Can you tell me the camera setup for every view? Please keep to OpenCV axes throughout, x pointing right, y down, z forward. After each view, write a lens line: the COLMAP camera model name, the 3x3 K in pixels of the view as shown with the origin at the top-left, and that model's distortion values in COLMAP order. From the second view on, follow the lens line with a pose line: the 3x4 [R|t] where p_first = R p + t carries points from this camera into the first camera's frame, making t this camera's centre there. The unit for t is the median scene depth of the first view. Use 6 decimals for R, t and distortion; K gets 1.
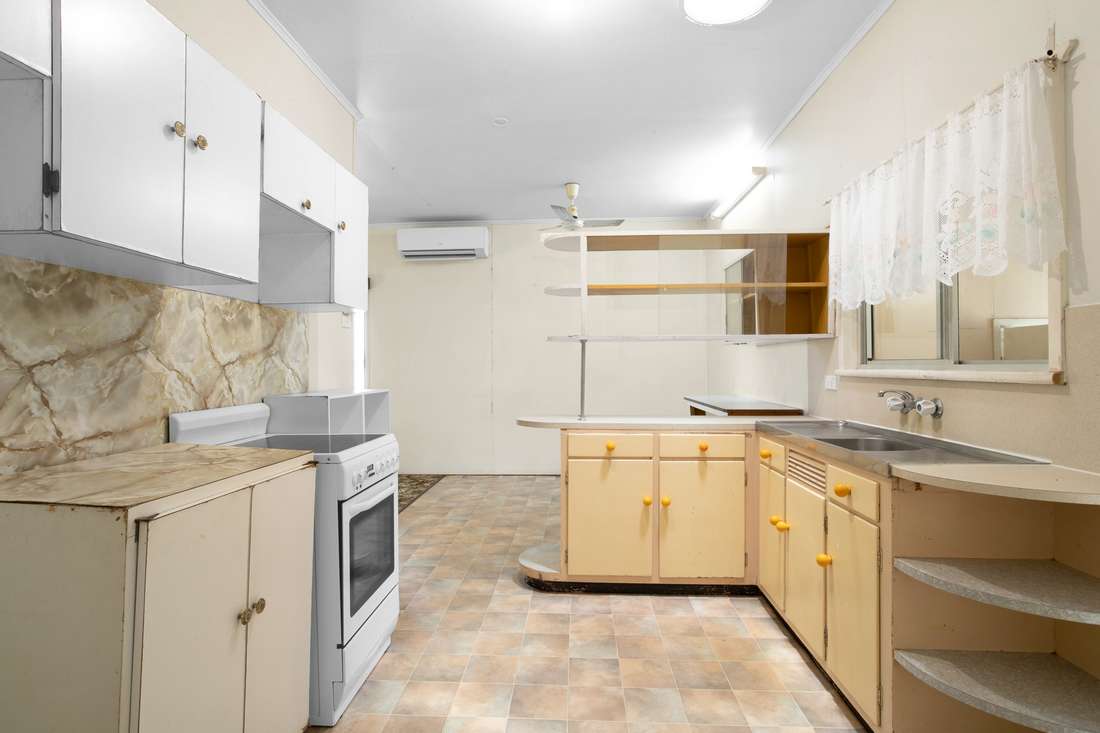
lens RADIAL K [[544.8, 0, 548.7], [0, 544.8, 364.2], [0, 0, 1]] dist [-0.026385, 0.006093]
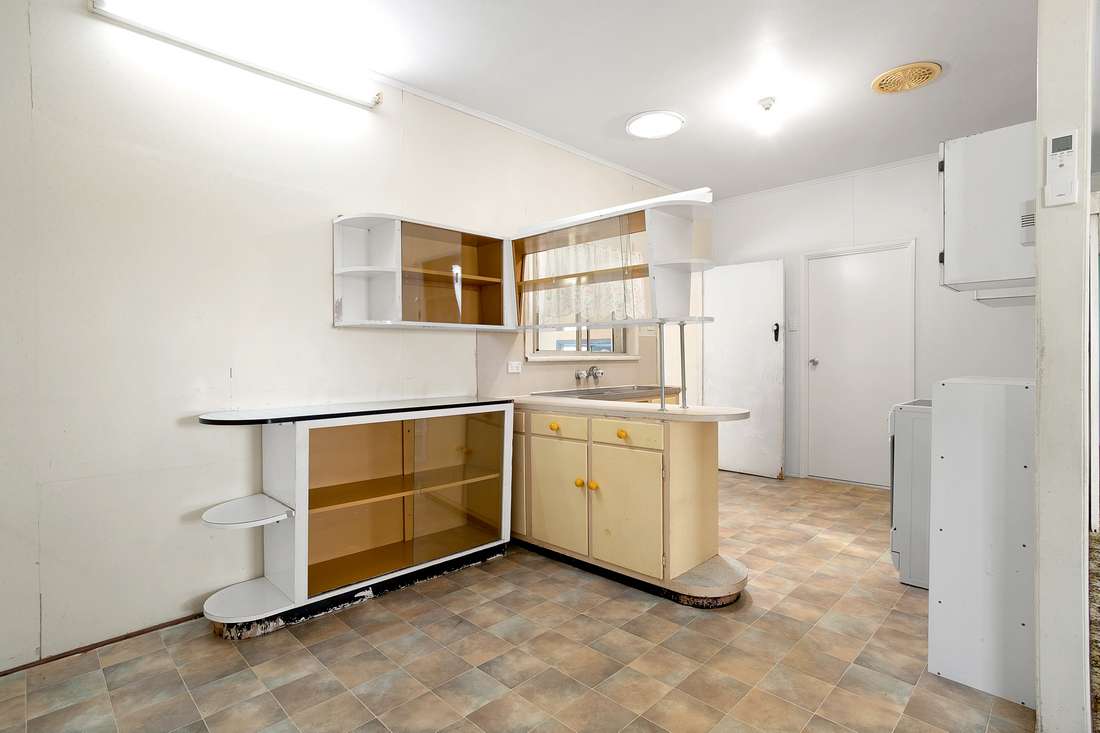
lens RADIAL K [[544.8, 0, 556.9], [0, 544.8, 364.5], [0, 0, 1]] dist [-0.026385, 0.006093]
pose [[-0.750411, 0.005351, 0.660950, -0.428134], [0.013235, 0.999888, 0.006932, 0.020191], [-0.660839, 0.013950, -0.750398, 1.983177]]
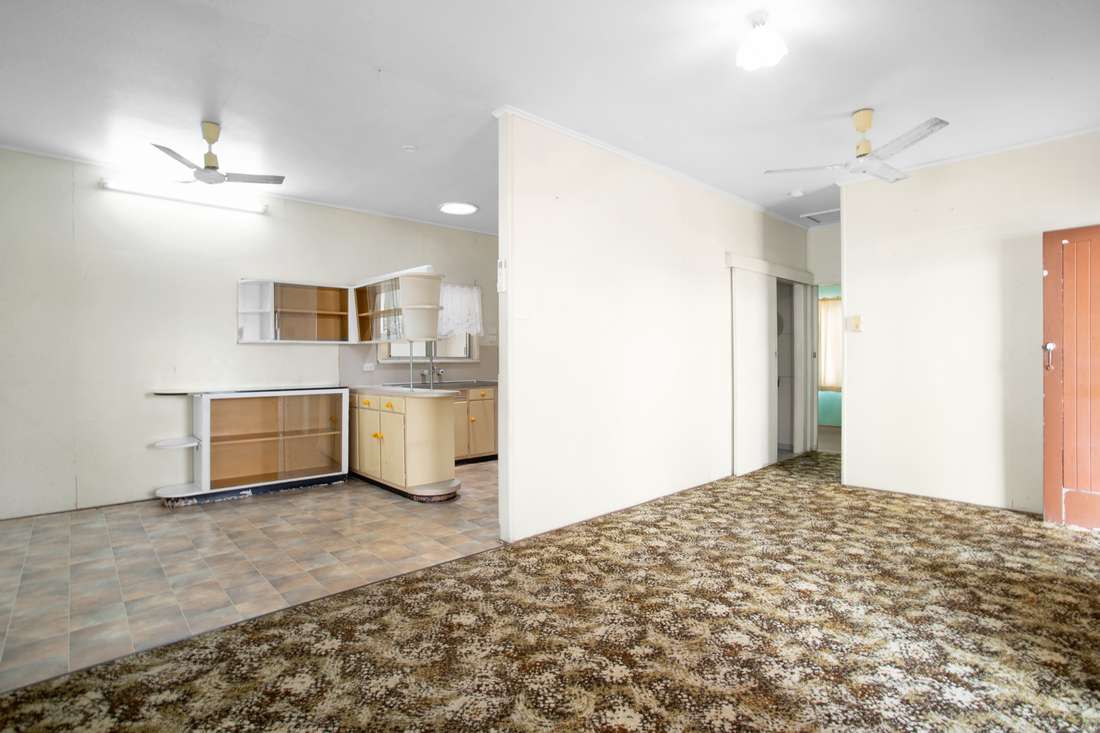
lens RADIAL K [[544.8, 0, 540.9], [0, 544.8, 359.9], [0, 0, 1]] dist [-0.026385, 0.006093]
pose [[-0.707122, 0.009921, 0.707022, -1.403662], [0.007914, 0.999950, -0.006116, 0.025029], [-0.707048, 0.001271, -0.707165, 2.045796]]
